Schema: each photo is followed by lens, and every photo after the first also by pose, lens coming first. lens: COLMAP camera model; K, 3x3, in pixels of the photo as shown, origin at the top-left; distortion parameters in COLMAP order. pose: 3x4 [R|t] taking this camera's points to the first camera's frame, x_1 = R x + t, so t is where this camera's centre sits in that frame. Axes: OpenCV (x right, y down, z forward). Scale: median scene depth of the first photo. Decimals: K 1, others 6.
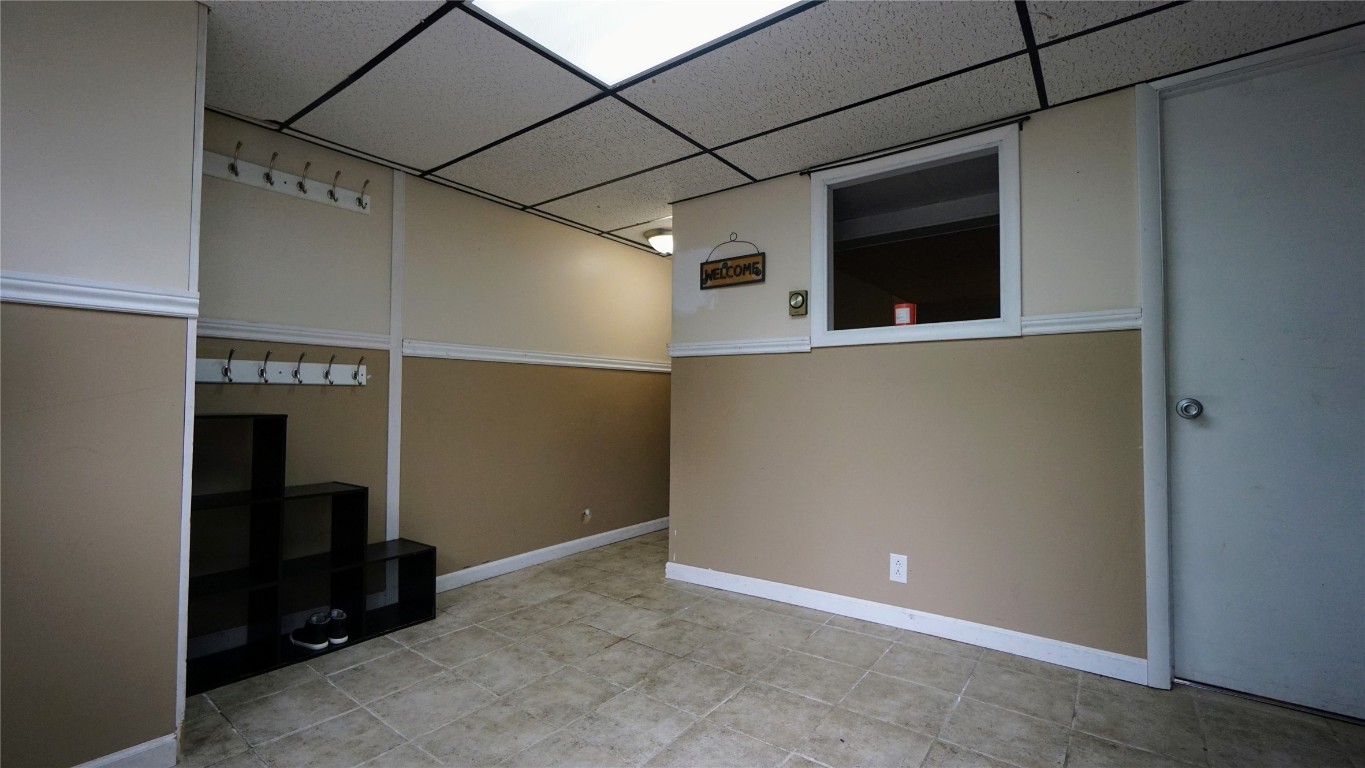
lens RADIAL K [[590.4, 0, 676.1], [0, 590.4, 383.7], [0, 0, 1]] dist [-0.002482, 0.000745]
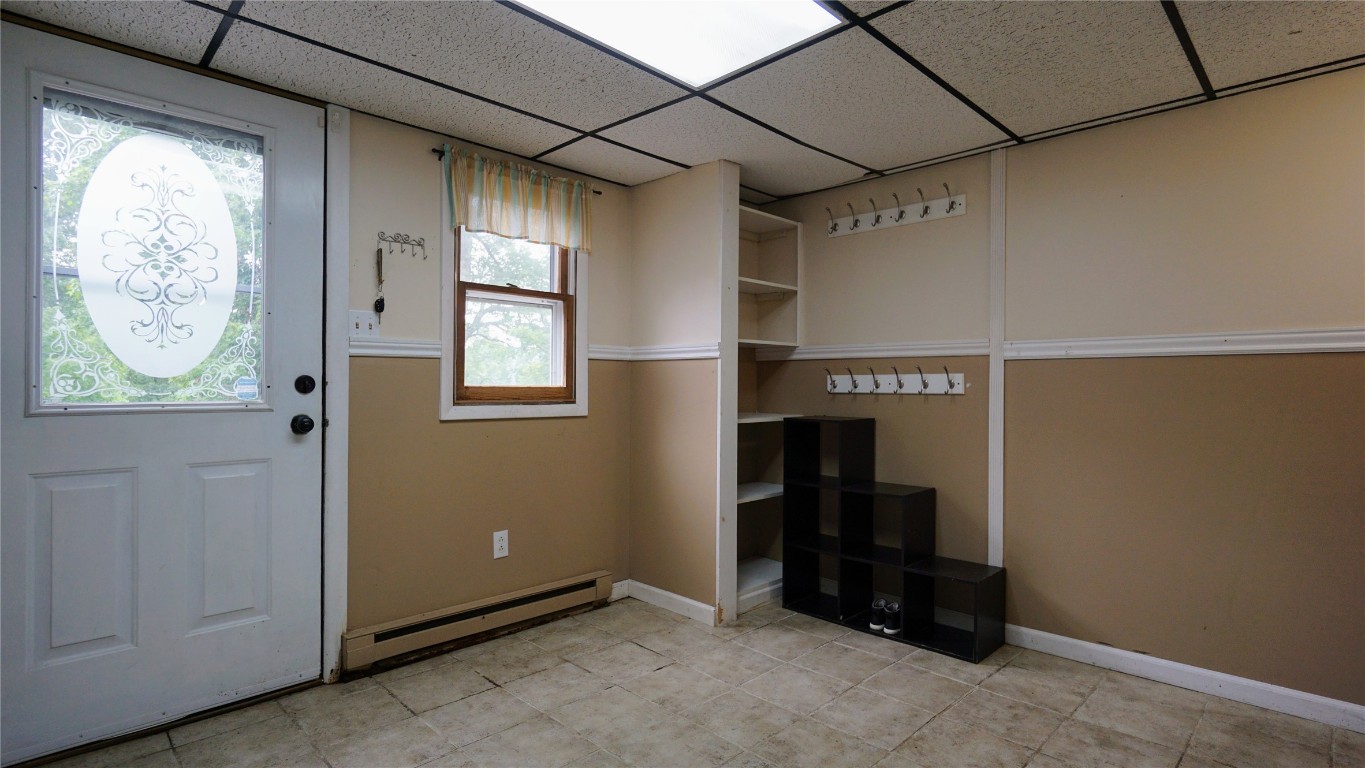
lens RADIAL K [[677.6, 0, 682.5], [0, 677.6, 384.0], [0, 0, 1]] dist [0.000811, 0.000365]
pose [[-0.141312, -0.004757, -0.989954, 0.672711], [0.023959, 0.999679, -0.008224, -0.016828], [0.989675, -0.024881, -0.141153, 0.757072]]
